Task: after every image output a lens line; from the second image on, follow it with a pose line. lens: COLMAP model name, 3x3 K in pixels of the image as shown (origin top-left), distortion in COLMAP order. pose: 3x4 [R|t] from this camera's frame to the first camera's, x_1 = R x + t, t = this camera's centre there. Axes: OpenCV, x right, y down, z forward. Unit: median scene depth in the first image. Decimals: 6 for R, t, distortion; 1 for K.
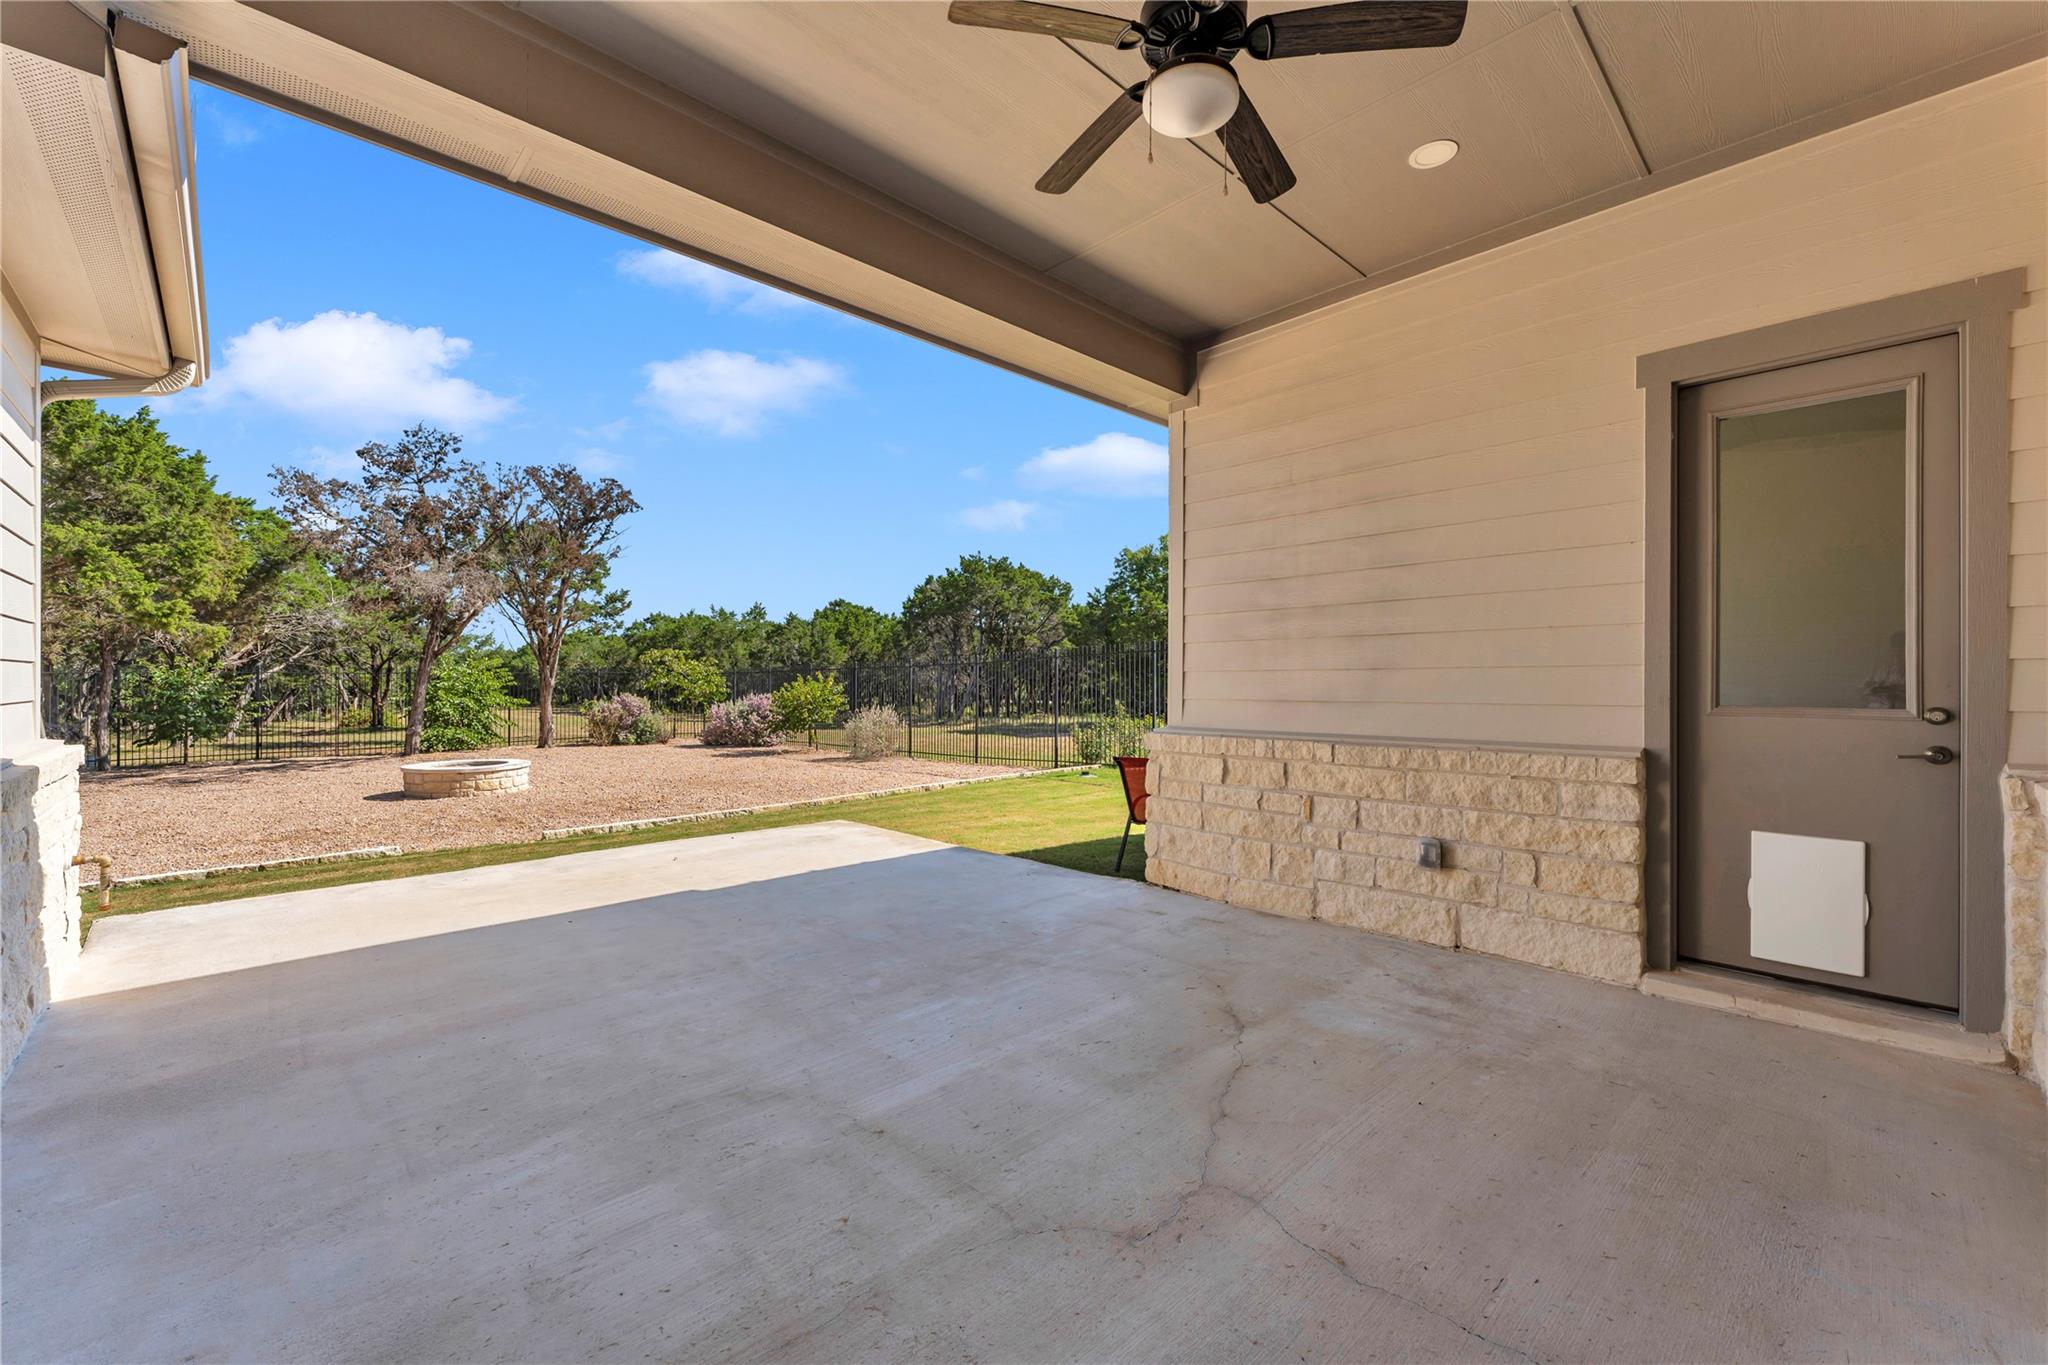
lens RADIAL K [[823.1, 0, 1024.0], [0, 823.1, 682.5], [0, 0, 1]] dist [0.000352, -0.000050]
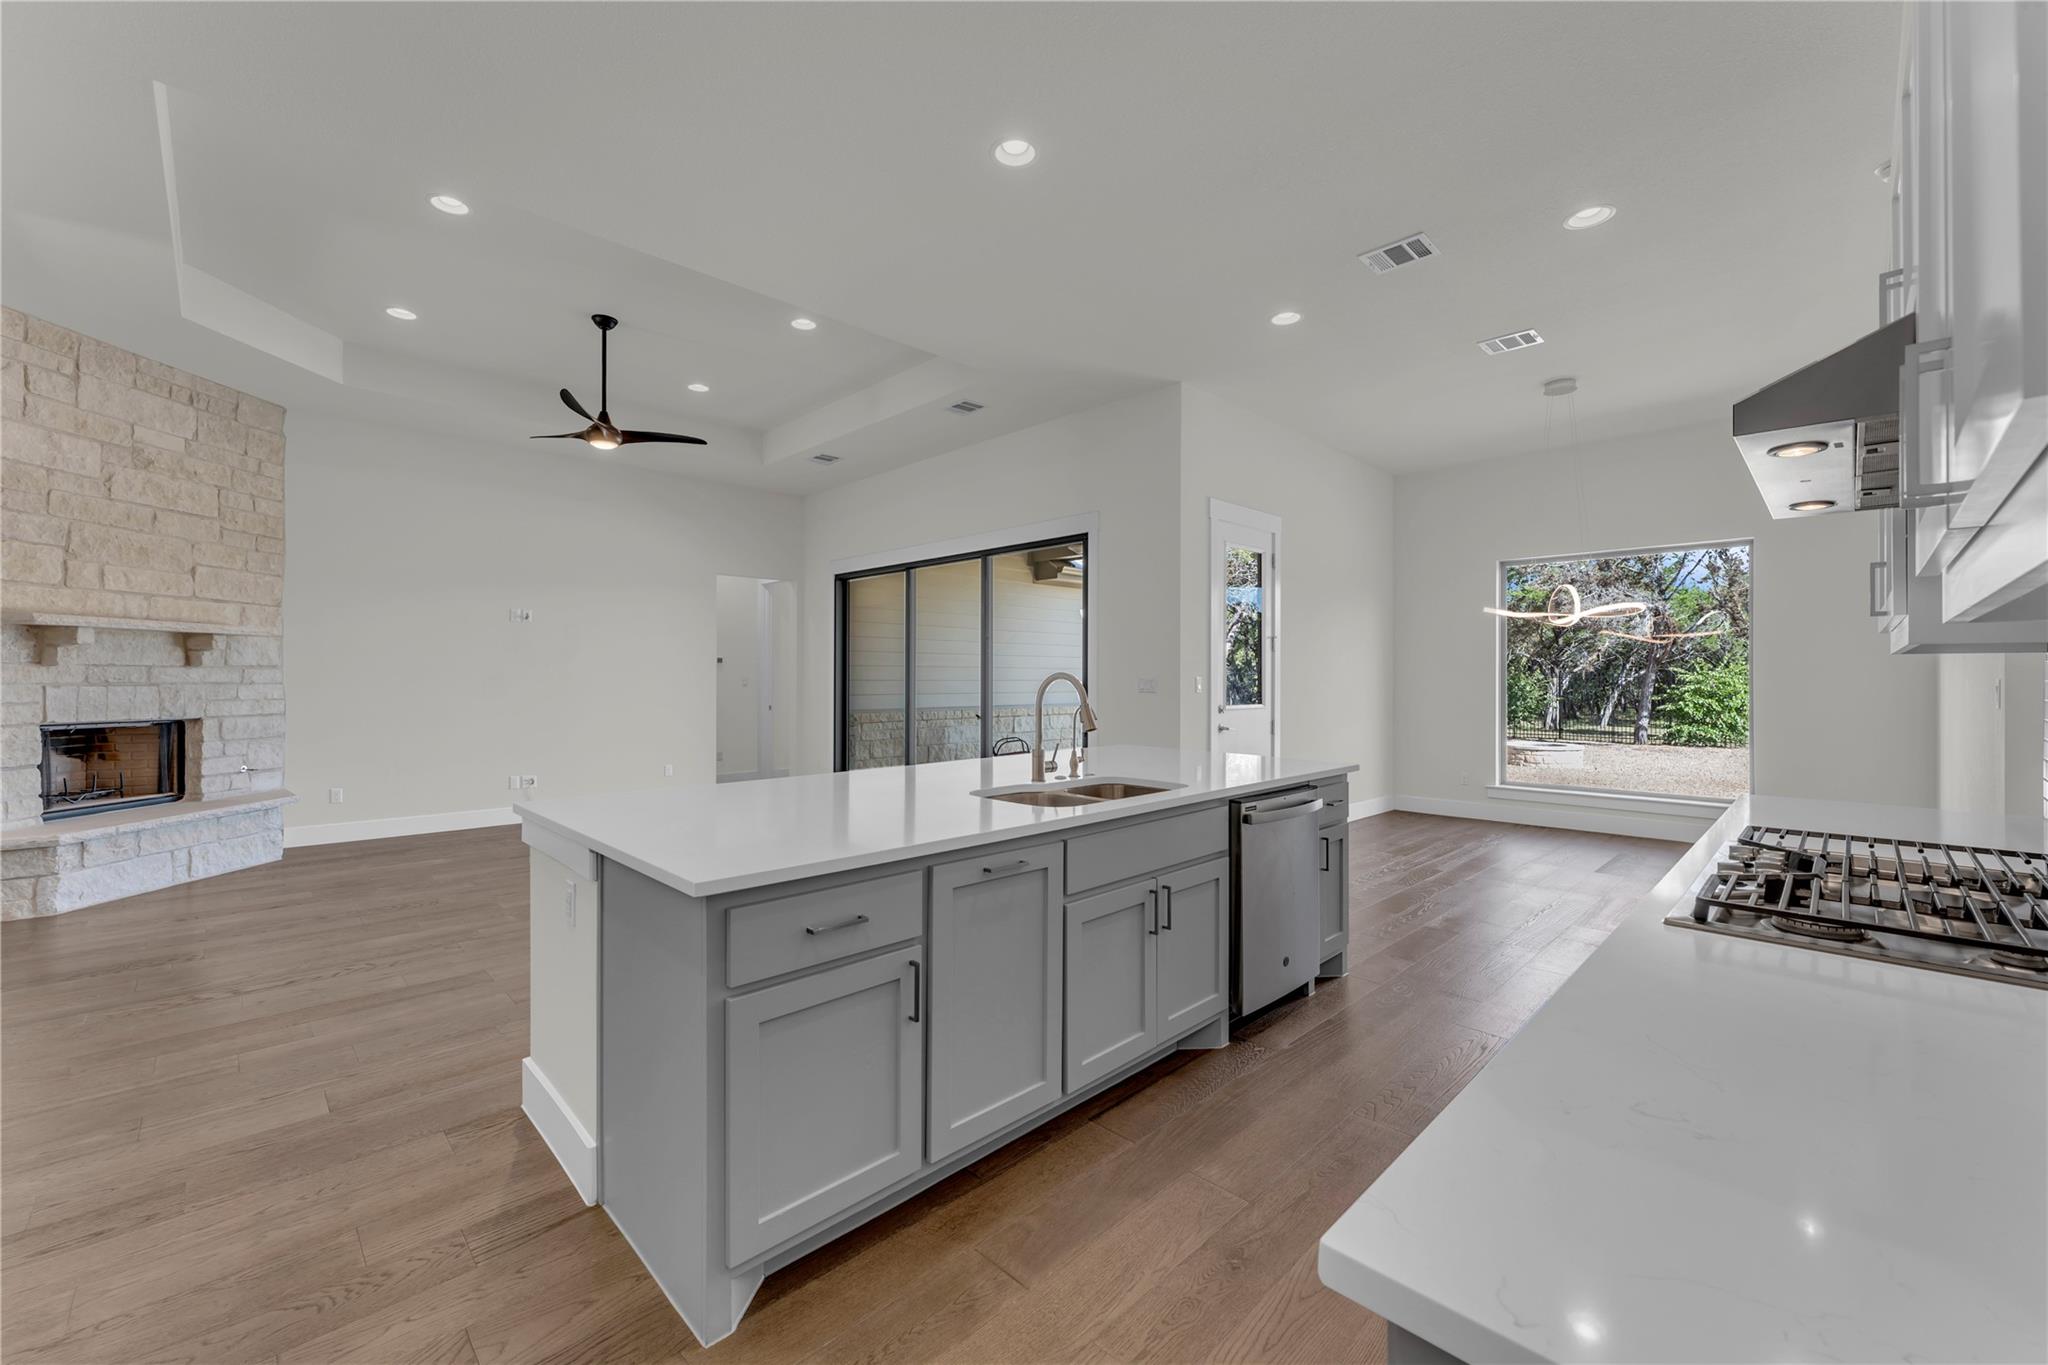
lens RADIAL K [[820.6, 0, 1015.9], [0, 820.6, 675.3], [0, 0, 1]] dist [-0.001500, 0.000056]
pose [[0.000779, -0.005361, -0.999985, 0.506182], [-0.004365, 0.999976, -0.005365, -0.004501], [0.999990, 0.004369, 0.000756, 0.083469]]
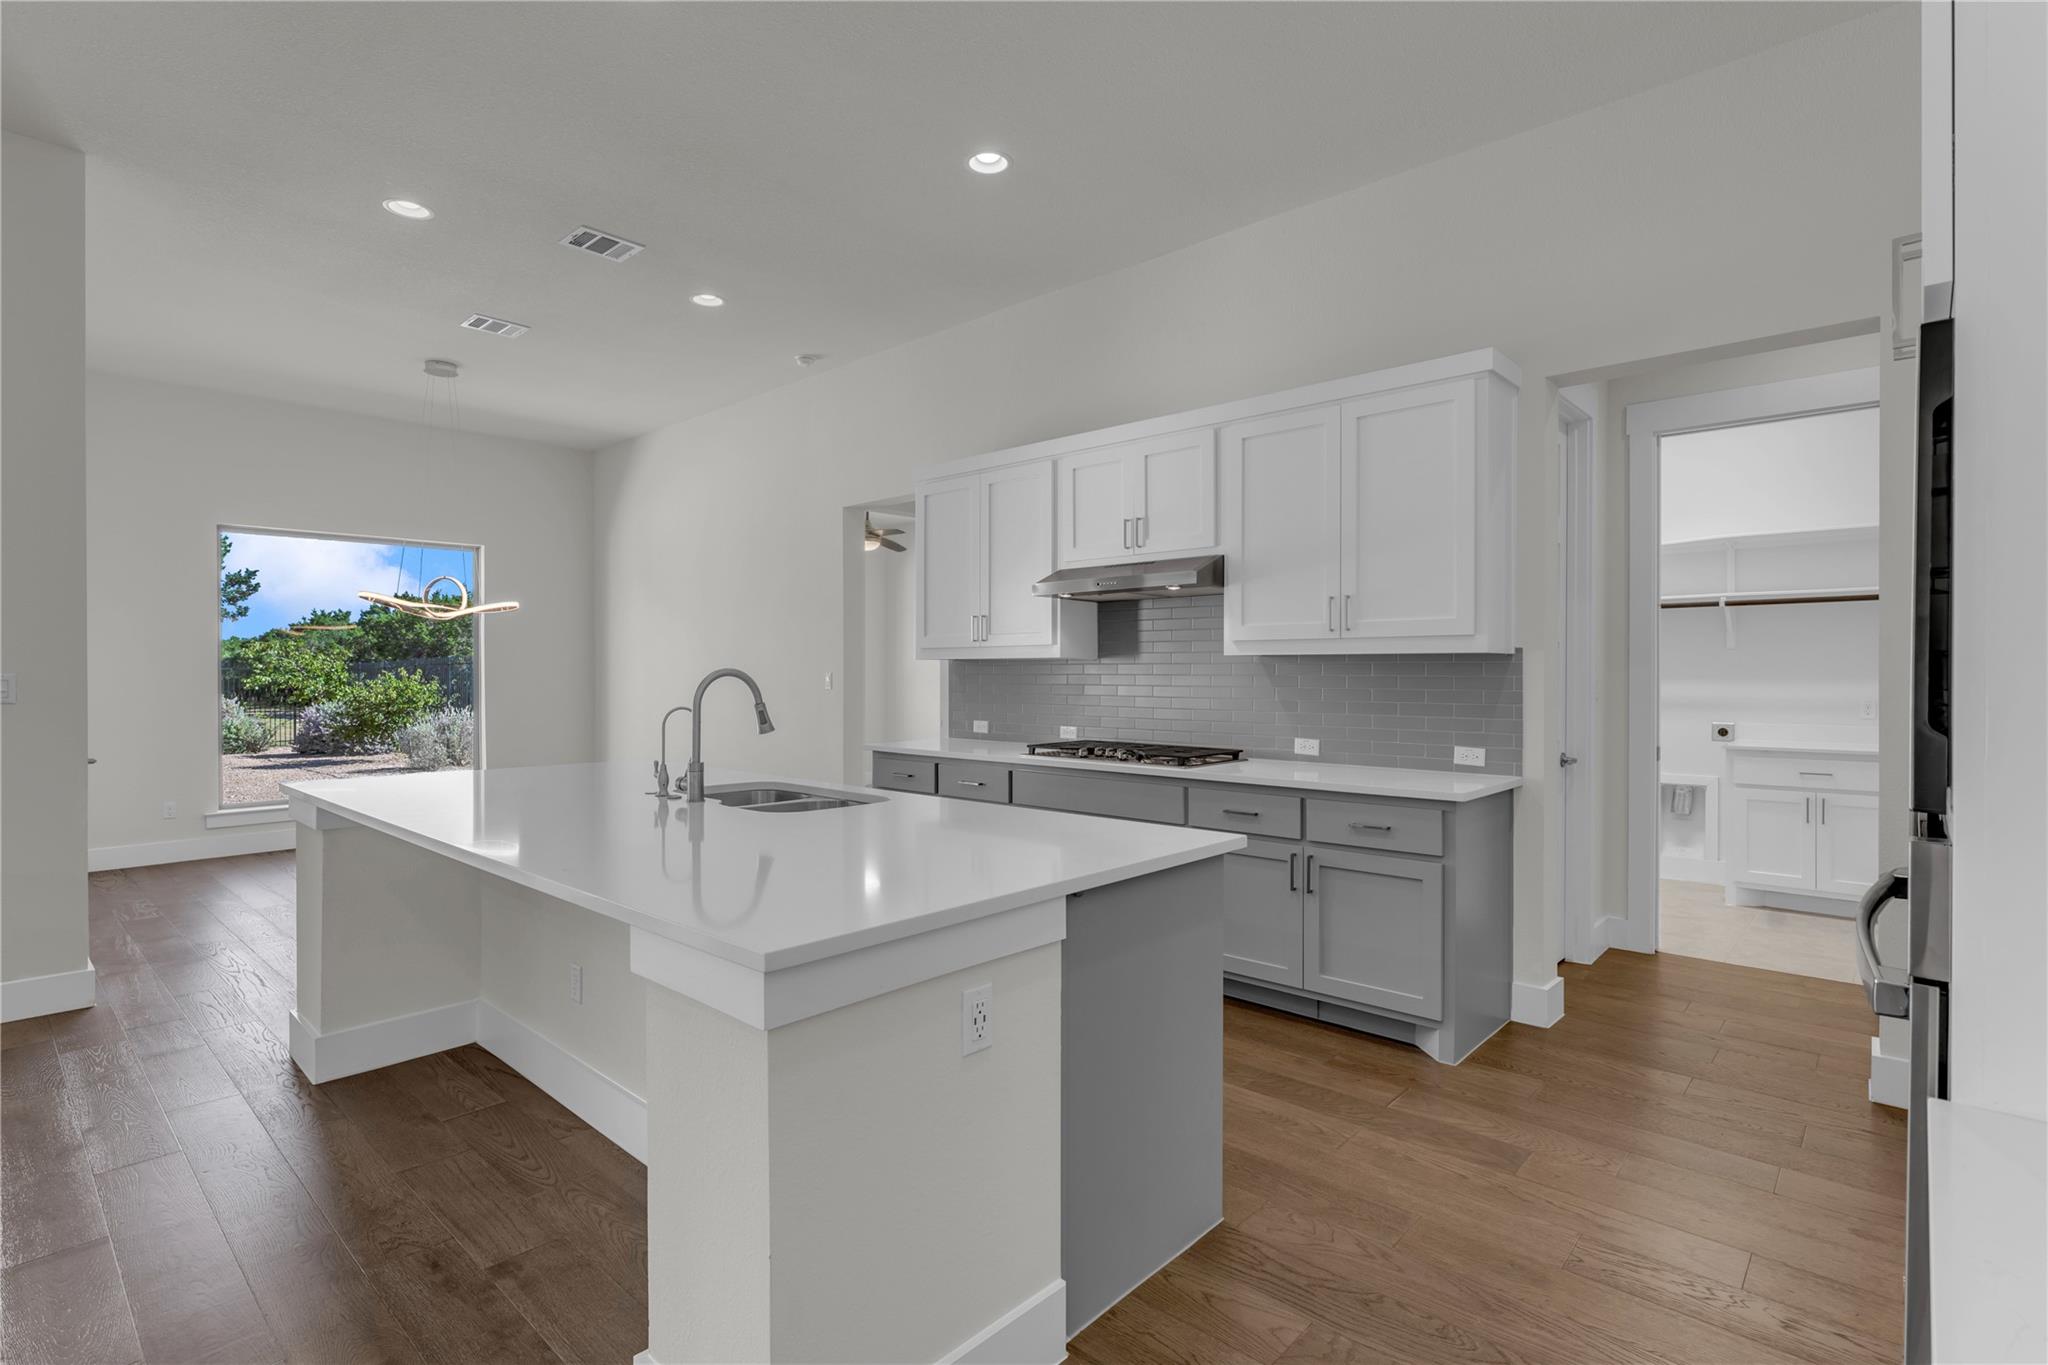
lens RADIAL K [[981.4, 0, 1020.2], [0, 981.4, 672.2], [0, 0, 1]] dist [-0.004564, -0.000240]
pose [[0.998226, -0.006548, 0.059173, 0.385111], [0.006532, 0.999979, 0.000467, -0.005116], [-0.059175, -0.000080, 0.998248, -0.075553]]
